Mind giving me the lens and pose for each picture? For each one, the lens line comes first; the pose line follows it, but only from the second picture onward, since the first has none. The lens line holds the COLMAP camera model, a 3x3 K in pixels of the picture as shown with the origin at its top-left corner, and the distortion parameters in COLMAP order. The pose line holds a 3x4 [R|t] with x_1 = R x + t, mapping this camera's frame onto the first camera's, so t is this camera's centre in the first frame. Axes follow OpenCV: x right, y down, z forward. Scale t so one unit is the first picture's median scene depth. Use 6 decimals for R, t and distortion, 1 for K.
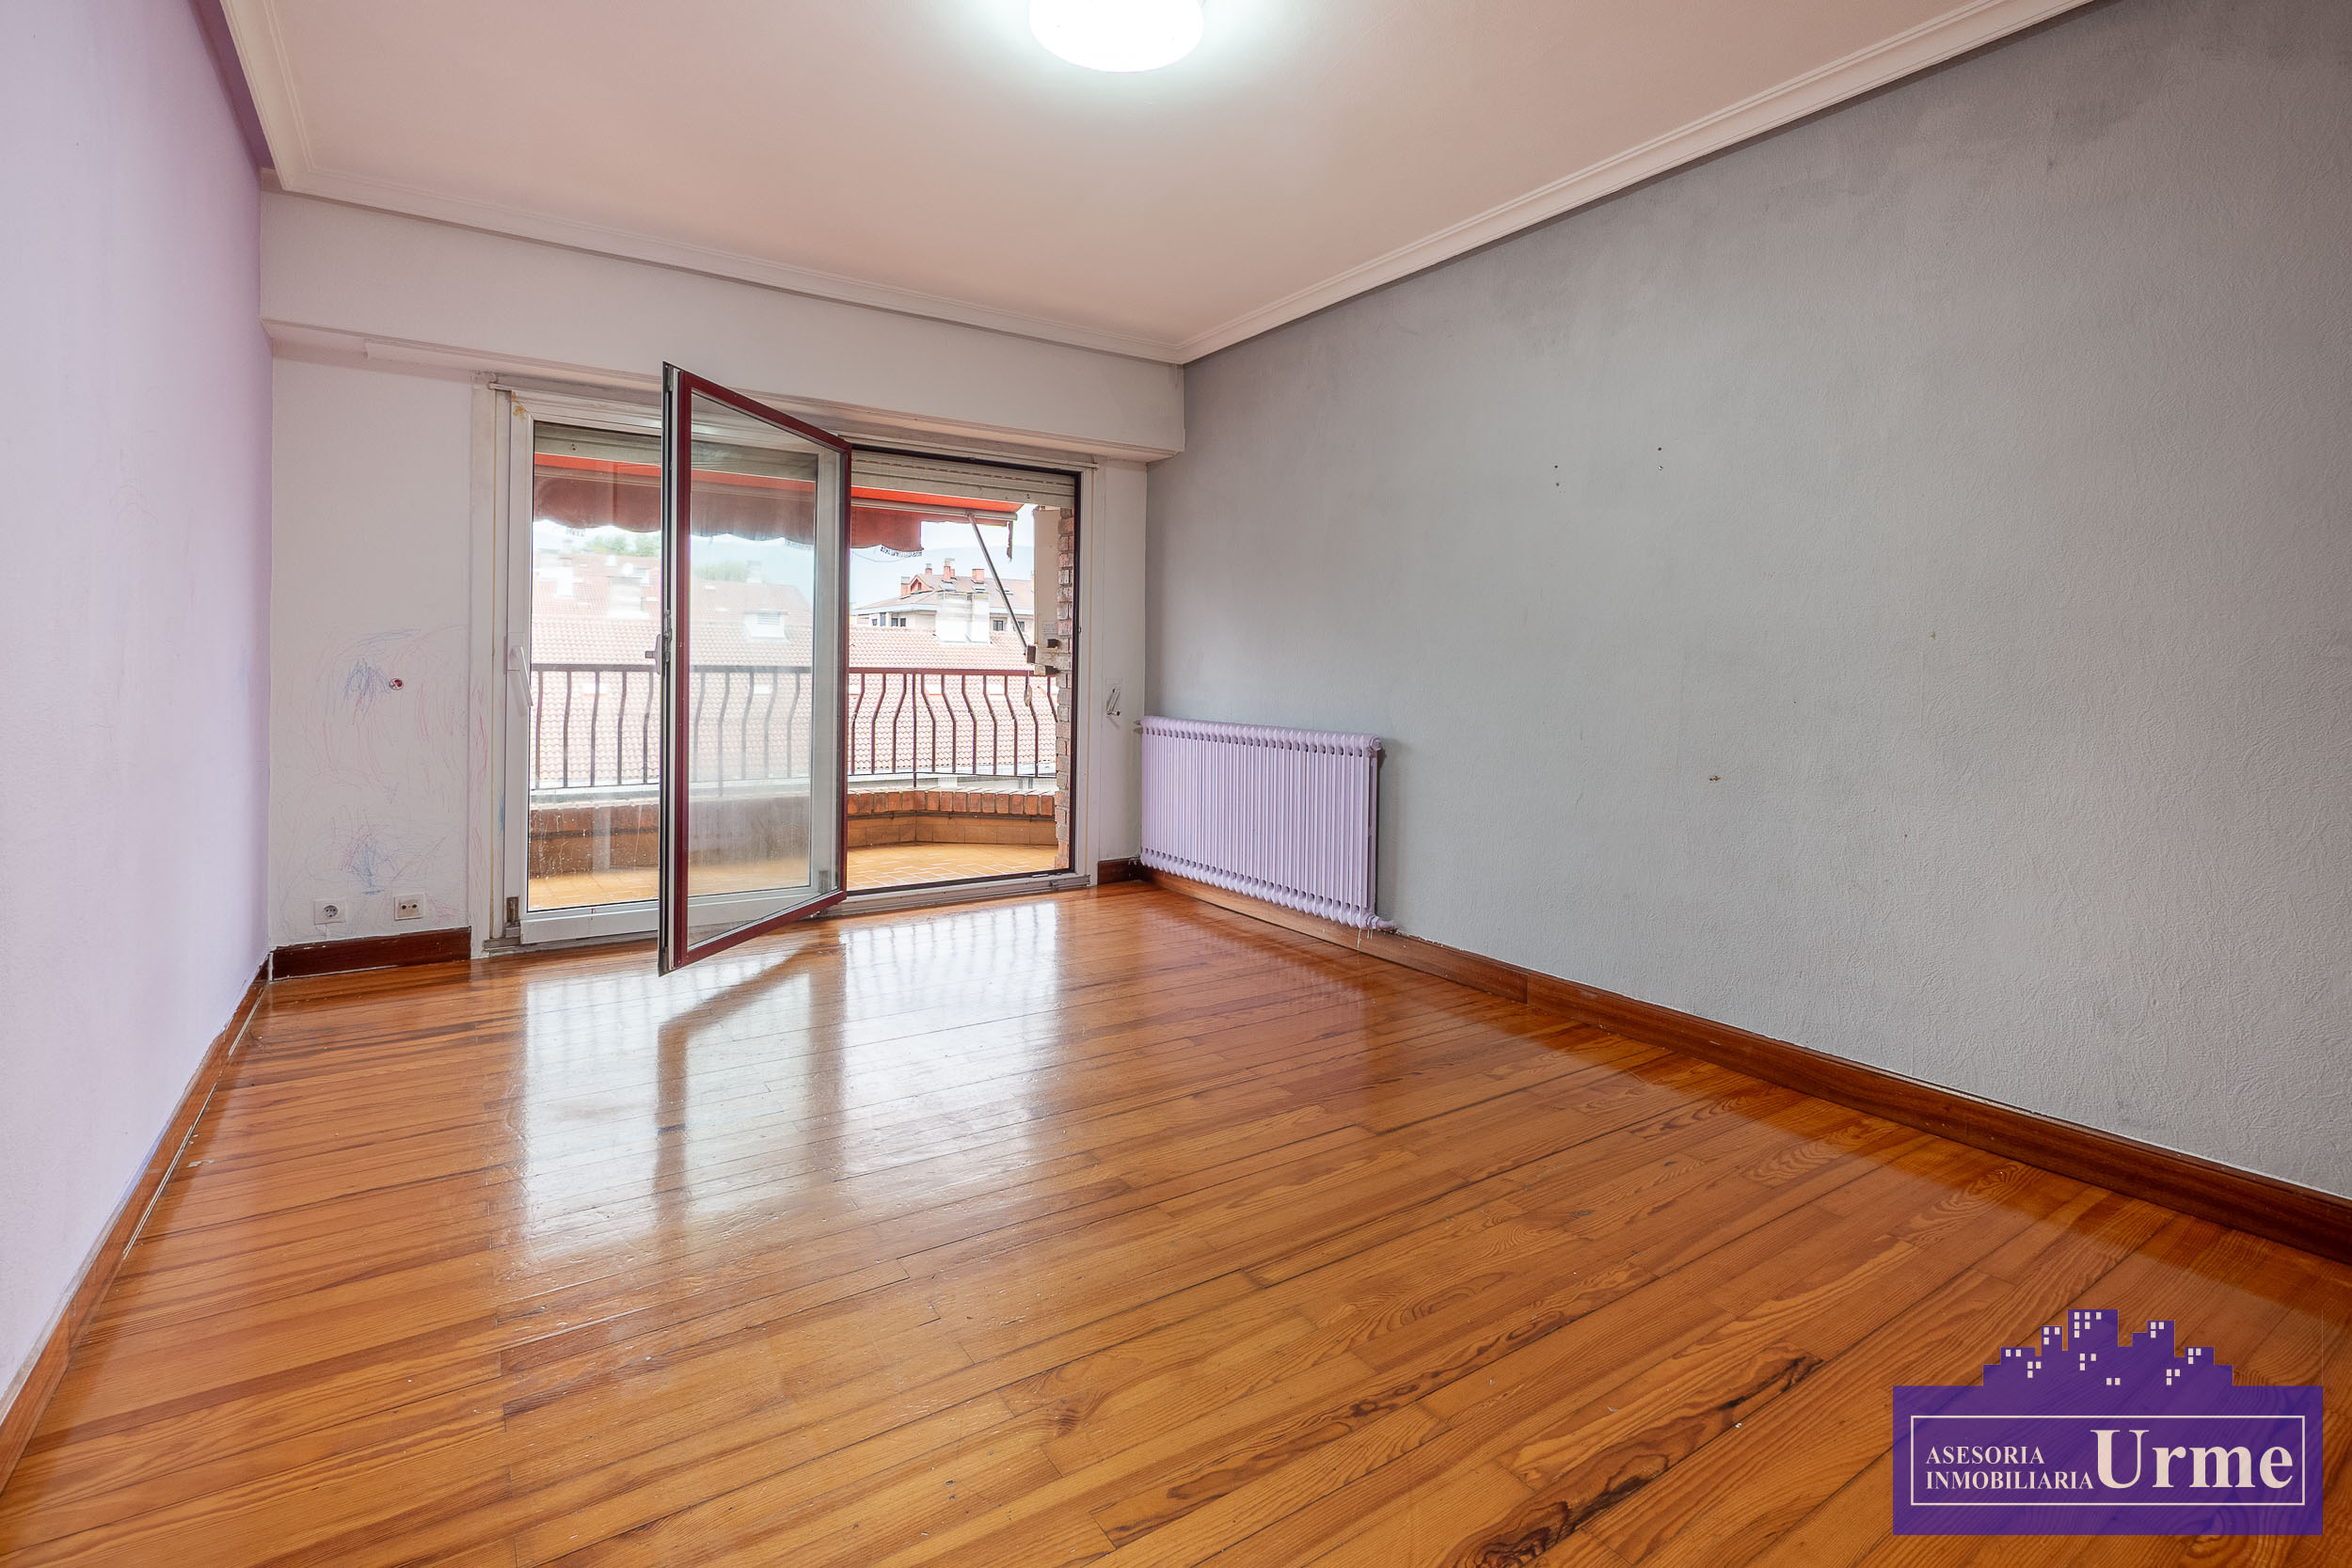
lens RADIAL K [[1111.4, 0, 1162.6], [0, 1111.4, 672.7], [0, 0, 1]] dist [0.004546, -0.000685]
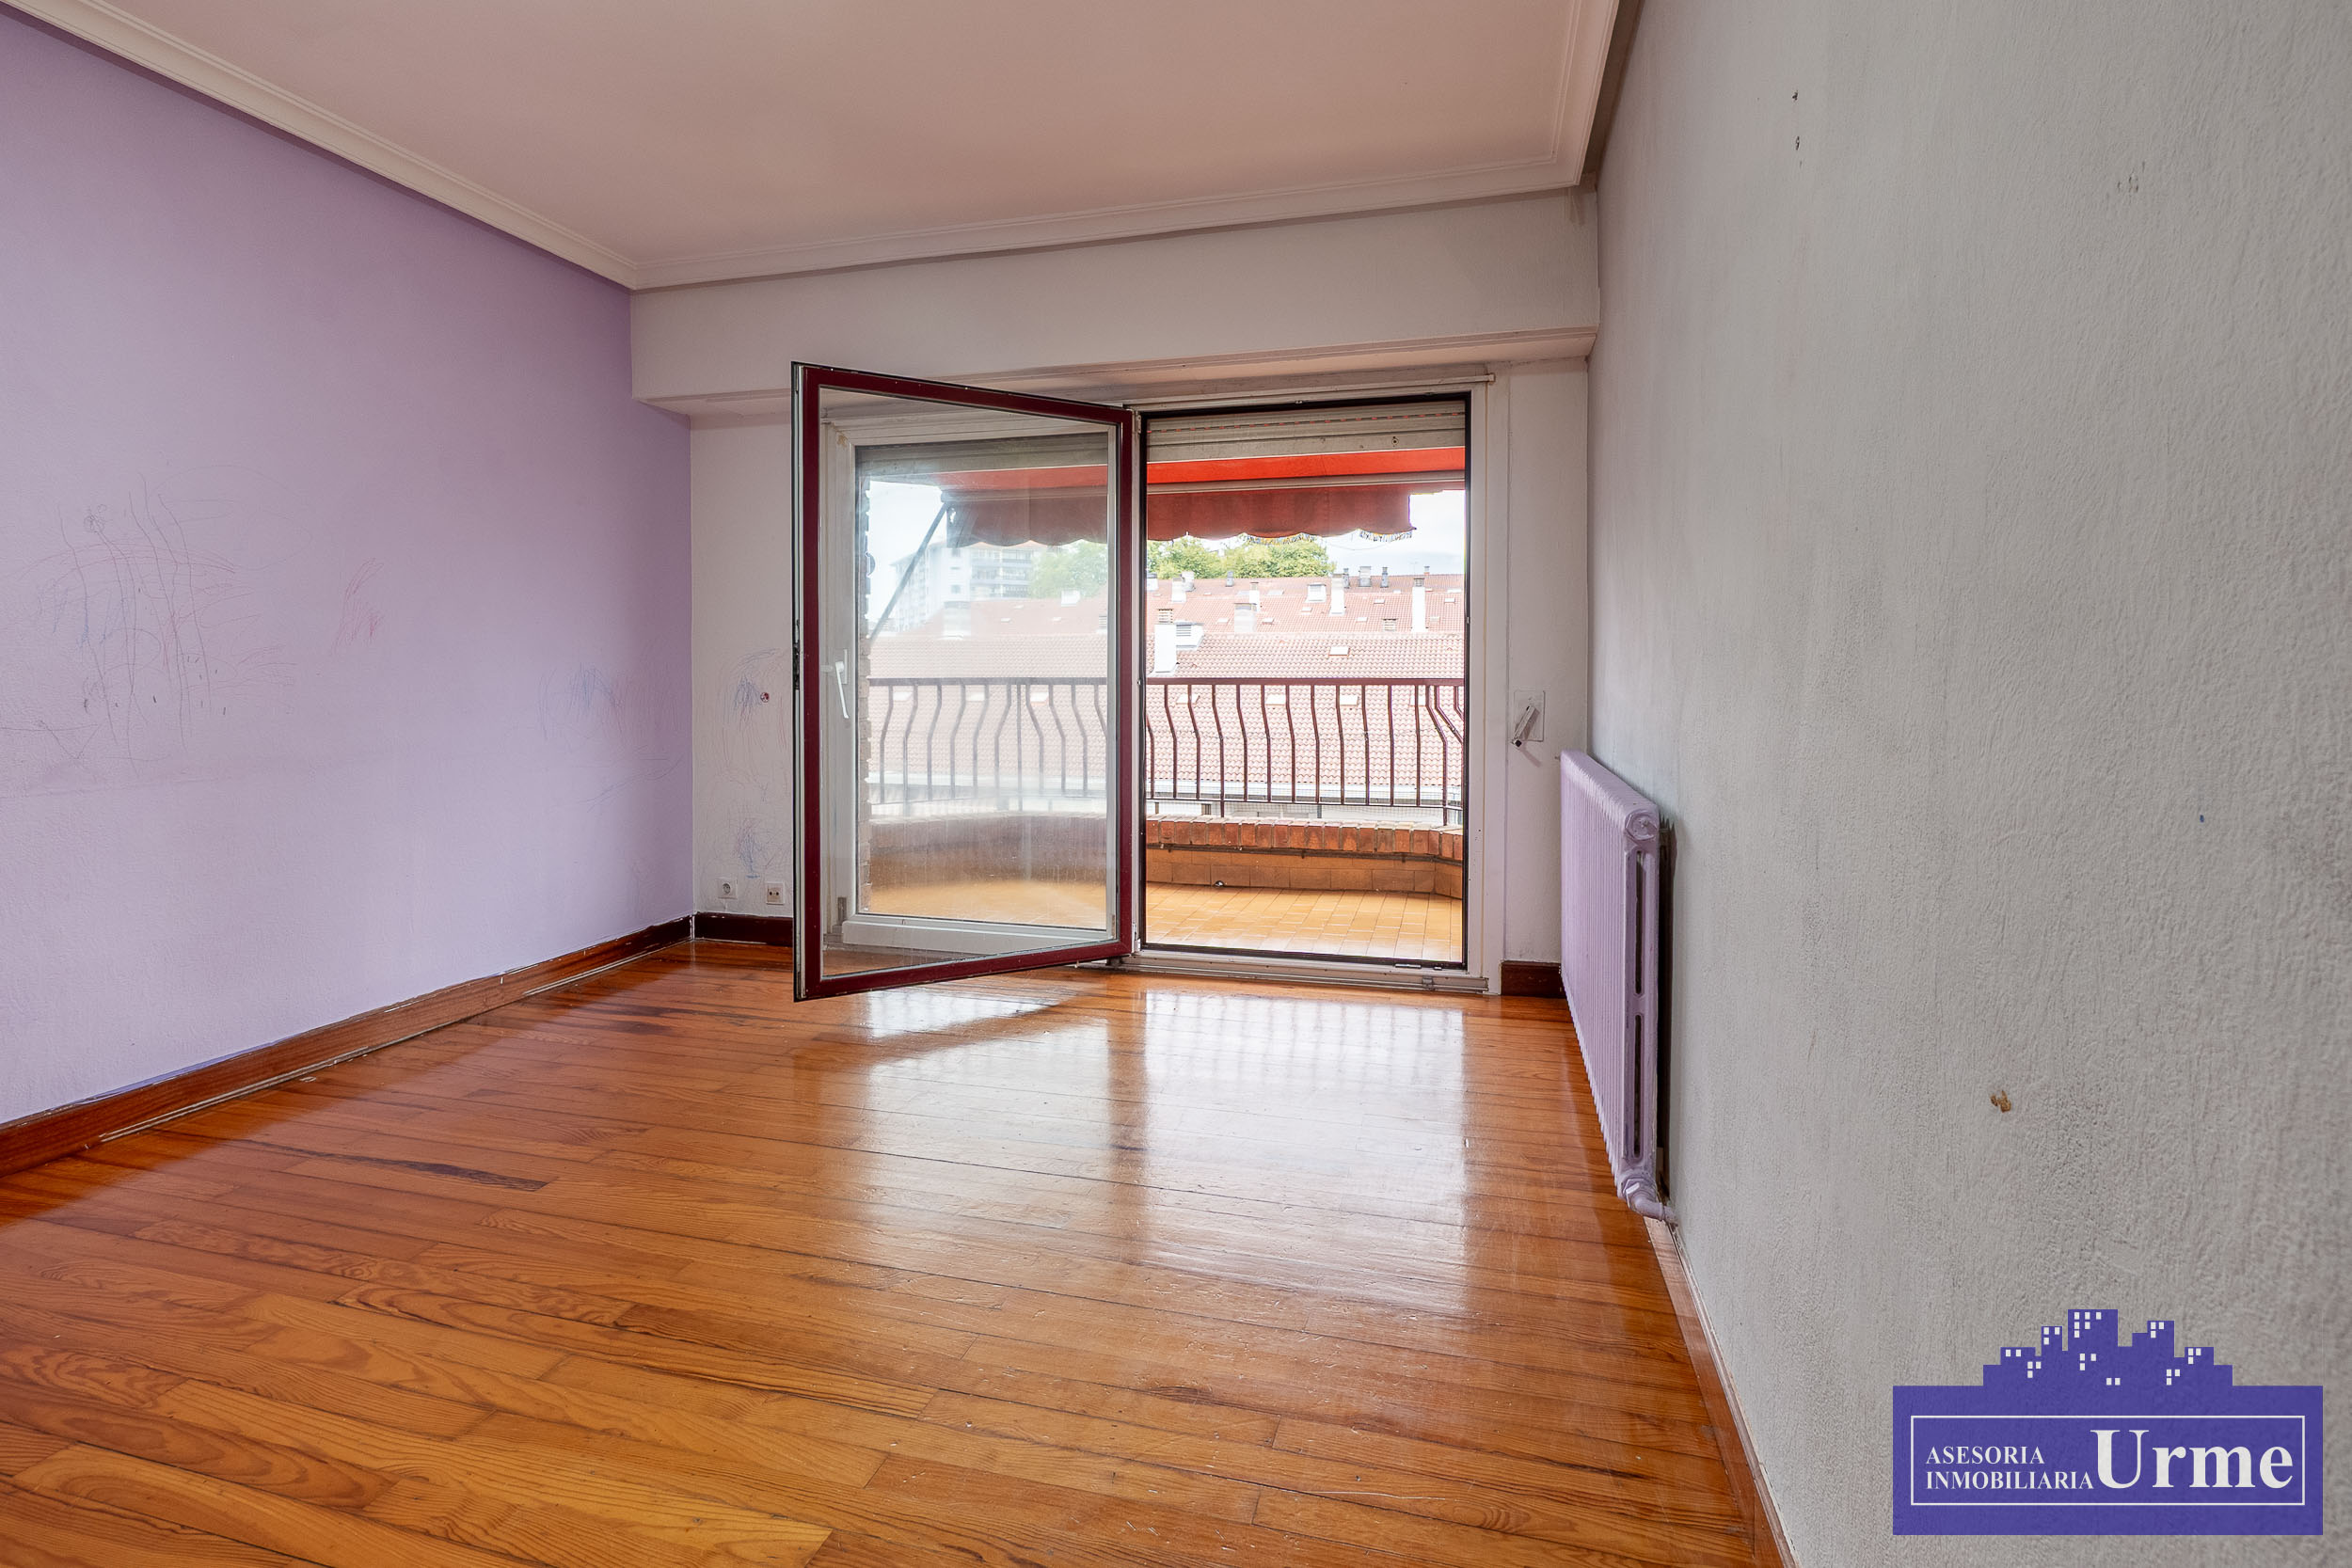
lens RADIAL K [[1111.4, 0, 1175.5], [0, 1111.4, 681.3], [0, 0, 1]] dist [0.004546, -0.000685]
pose [[0.659150, -0.008675, -0.751961, 0.359752], [0.006458, 0.999962, -0.005875, 0.002920], [0.751984, -0.000984, 0.659181, 0.453781]]
